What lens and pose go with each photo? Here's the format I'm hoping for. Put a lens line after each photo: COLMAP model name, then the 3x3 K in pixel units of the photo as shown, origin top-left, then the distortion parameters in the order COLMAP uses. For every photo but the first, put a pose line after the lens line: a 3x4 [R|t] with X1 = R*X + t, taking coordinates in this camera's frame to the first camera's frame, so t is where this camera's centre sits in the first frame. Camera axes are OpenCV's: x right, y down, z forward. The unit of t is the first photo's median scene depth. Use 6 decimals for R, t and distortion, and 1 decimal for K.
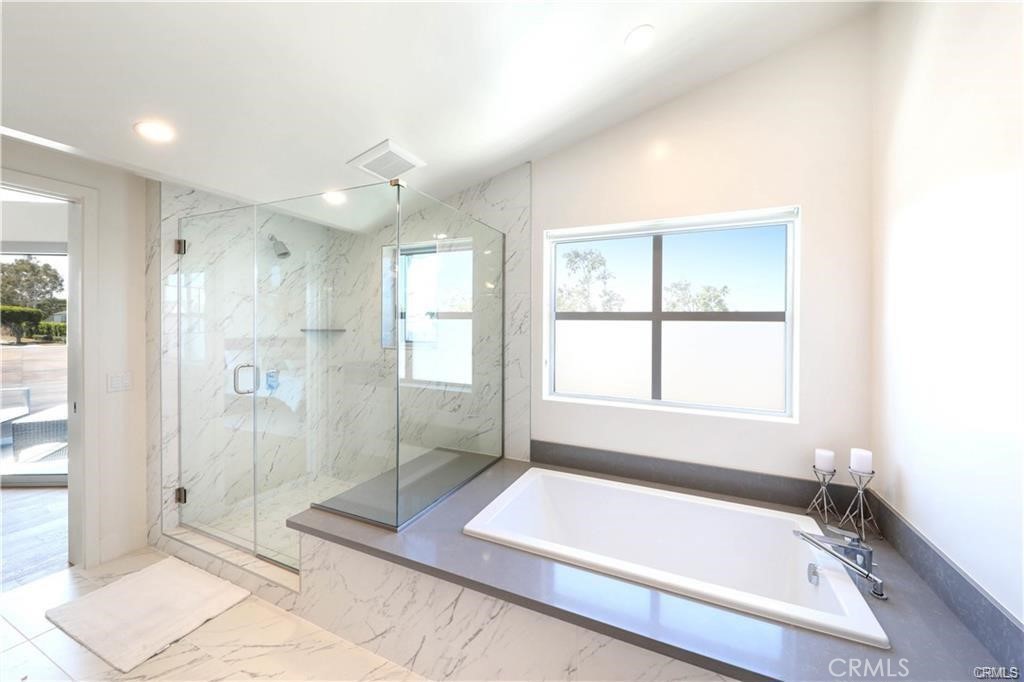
lens RADIAL K [[374.8, 0, 529.7], [0, 374.8, 336.7], [0, 0, 1]] dist [0.001496, 0.000014]
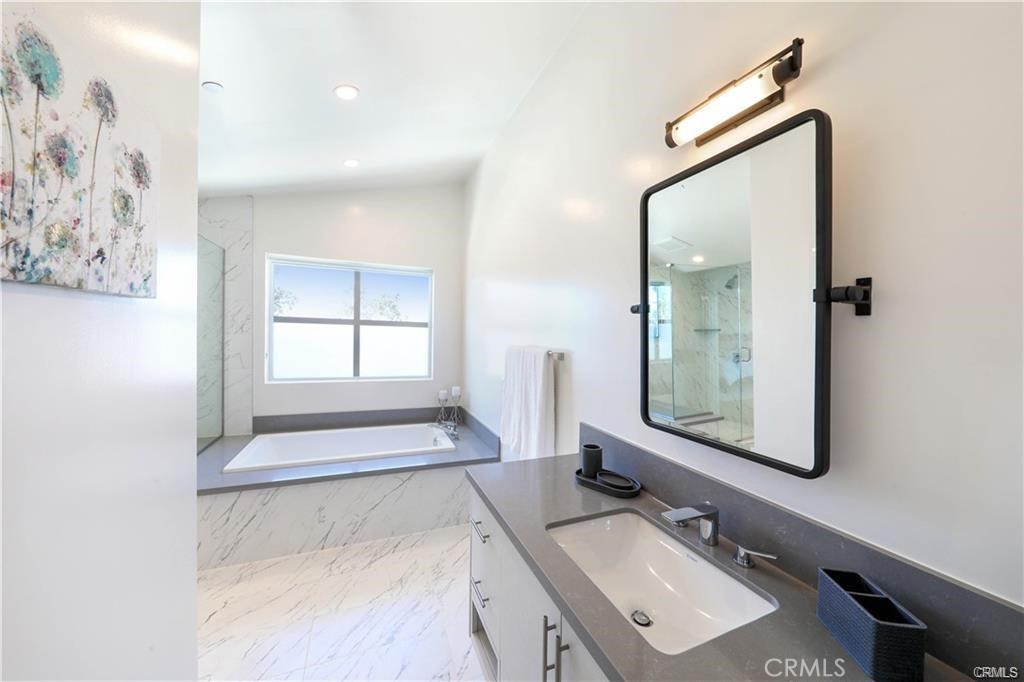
lens RADIAL K [[374.8, 0, 529.7], [0, 374.8, 336.7], [0, 0, 1]] dist [0.001496, 0.000014]
pose [[0.683334, 0.002059, 0.730103, -0.283894], [0.001685, 0.999989, -0.004397, 0.012463], [-0.730104, 0.004235, 0.683323, -0.545854]]
